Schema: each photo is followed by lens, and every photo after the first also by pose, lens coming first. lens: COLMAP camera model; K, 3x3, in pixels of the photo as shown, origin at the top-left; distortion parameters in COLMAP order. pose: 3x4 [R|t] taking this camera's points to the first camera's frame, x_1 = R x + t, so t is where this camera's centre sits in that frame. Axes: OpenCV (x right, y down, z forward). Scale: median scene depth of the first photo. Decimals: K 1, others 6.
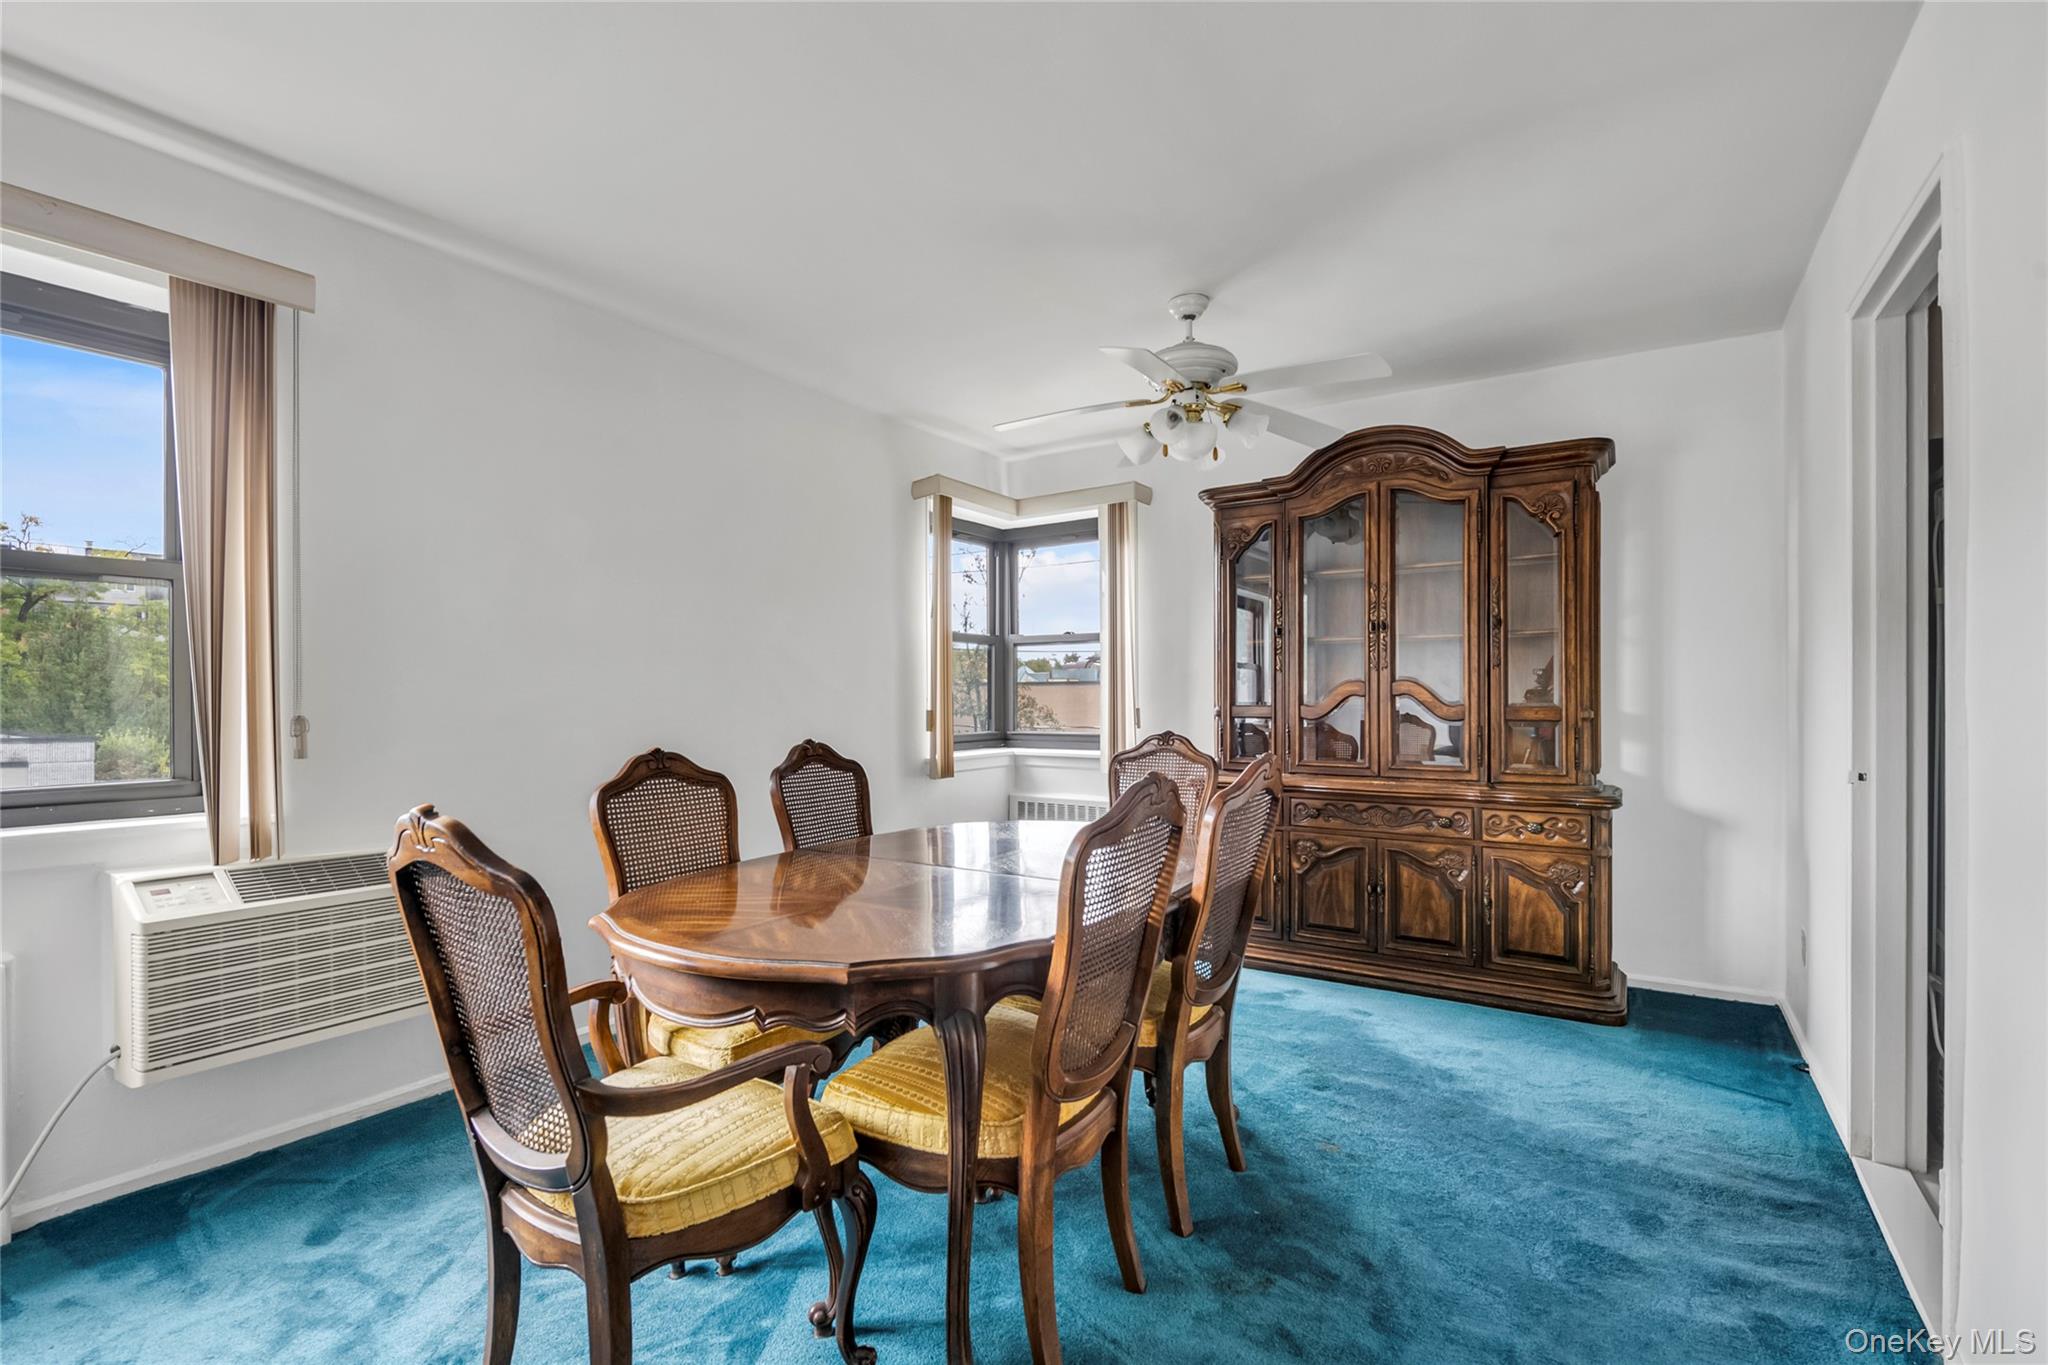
lens RADIAL K [[924.5, 0, 1020.4], [0, 924.5, 700.4], [0, 0, 1]] dist [-0.005583, -0.000459]
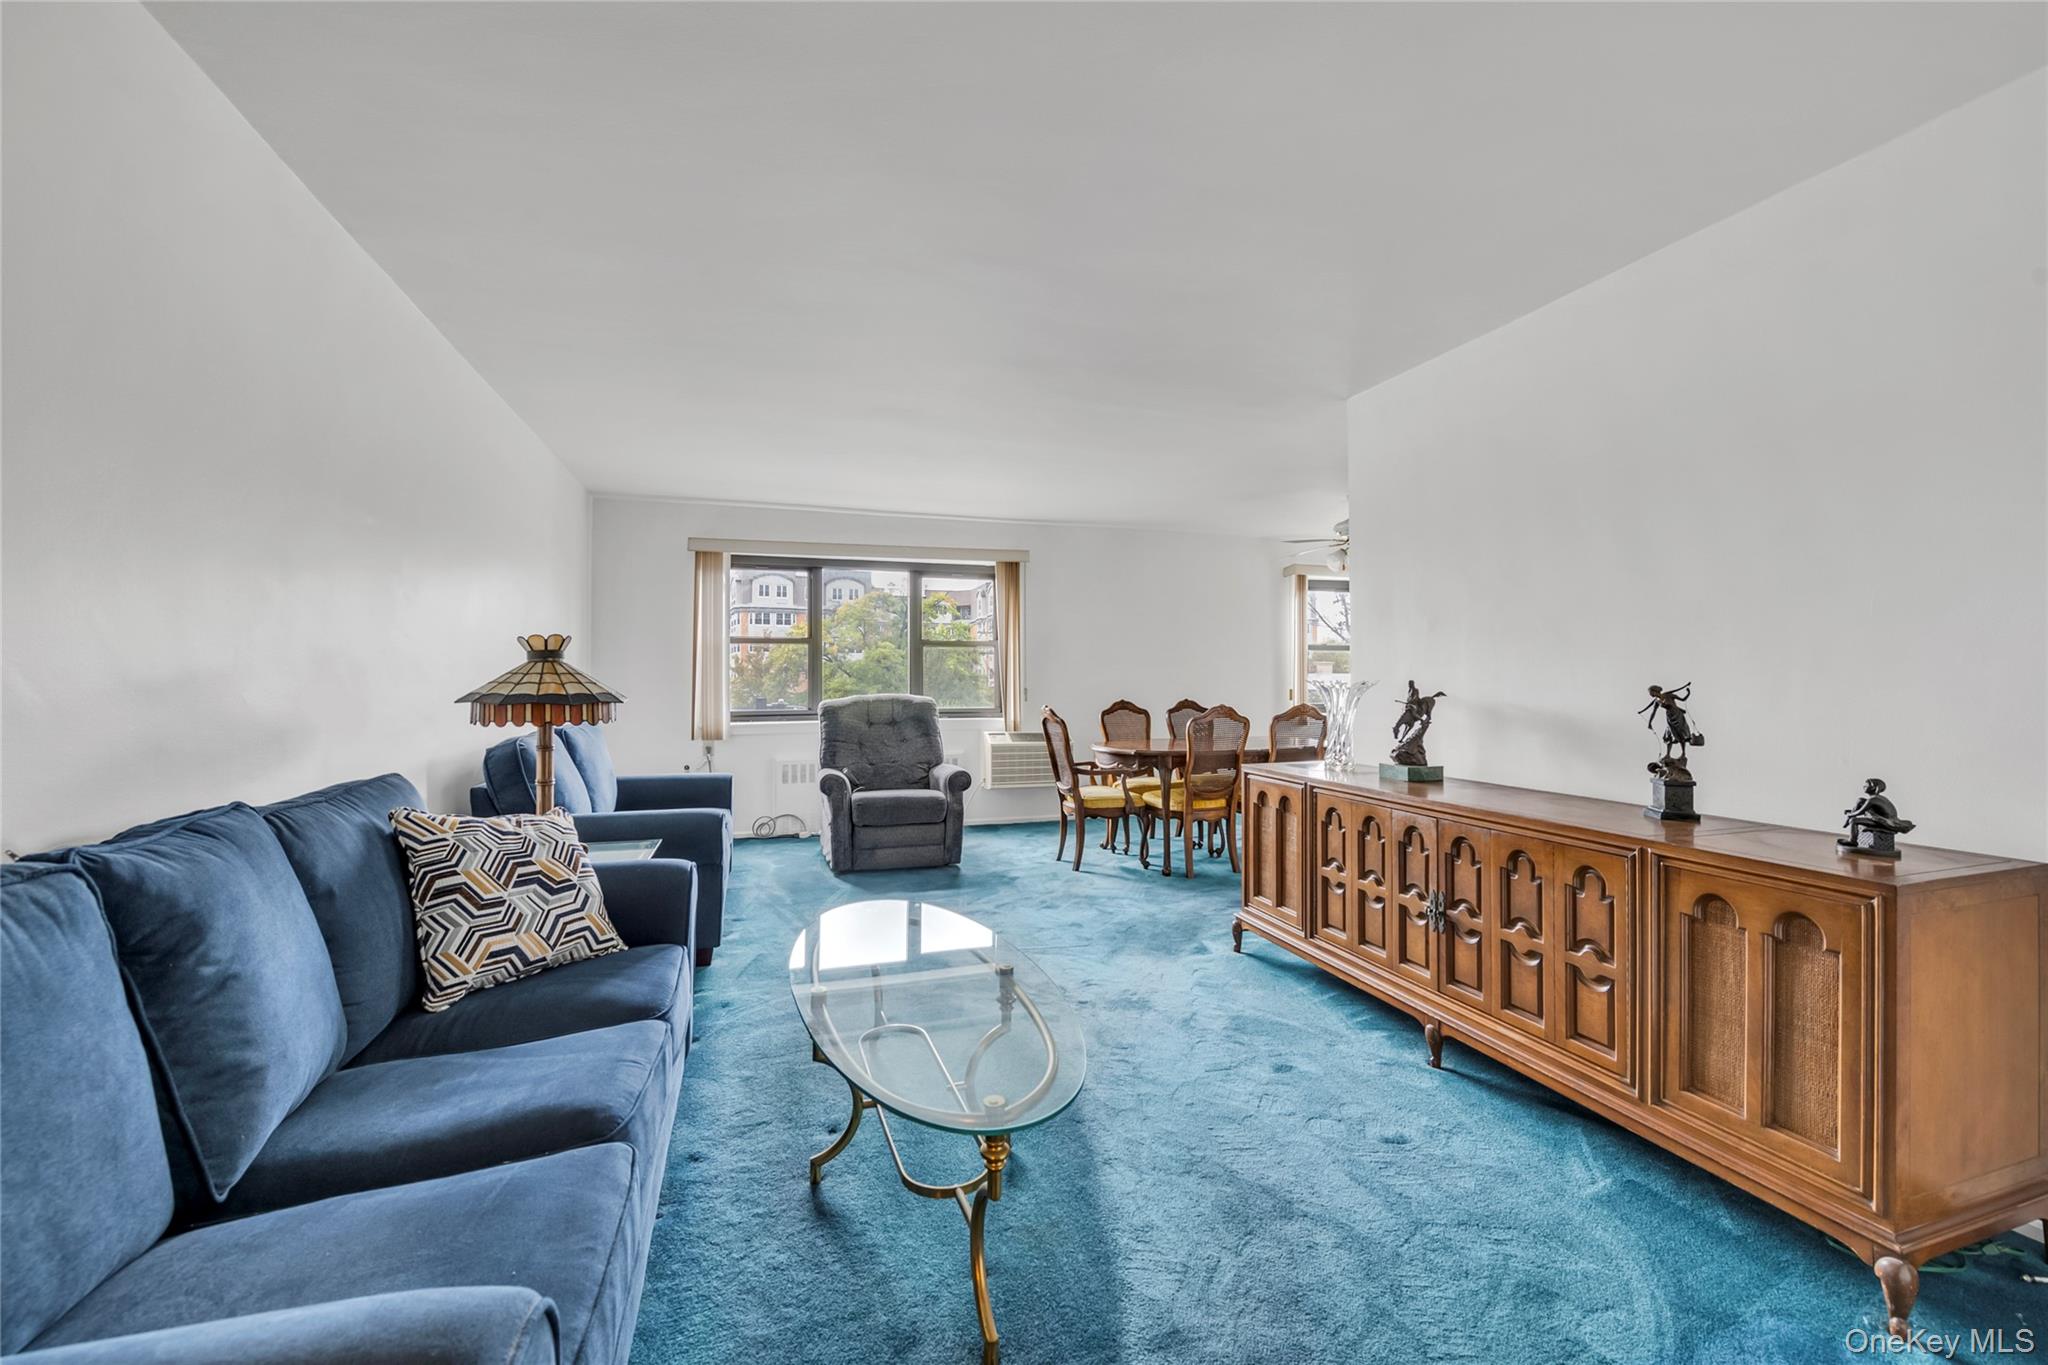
lens RADIAL K [[862.6, 0, 1030.0], [0, 862.6, 682.5], [0, 0, 1]] dist [0.000012, 0.000000]
pose [[0.786671, 0.000633, -0.617372, 1.117384], [-0.002247, 0.999996, -0.001838, 0.003733], [0.617368, 0.002833, 0.786670, -1.397006]]
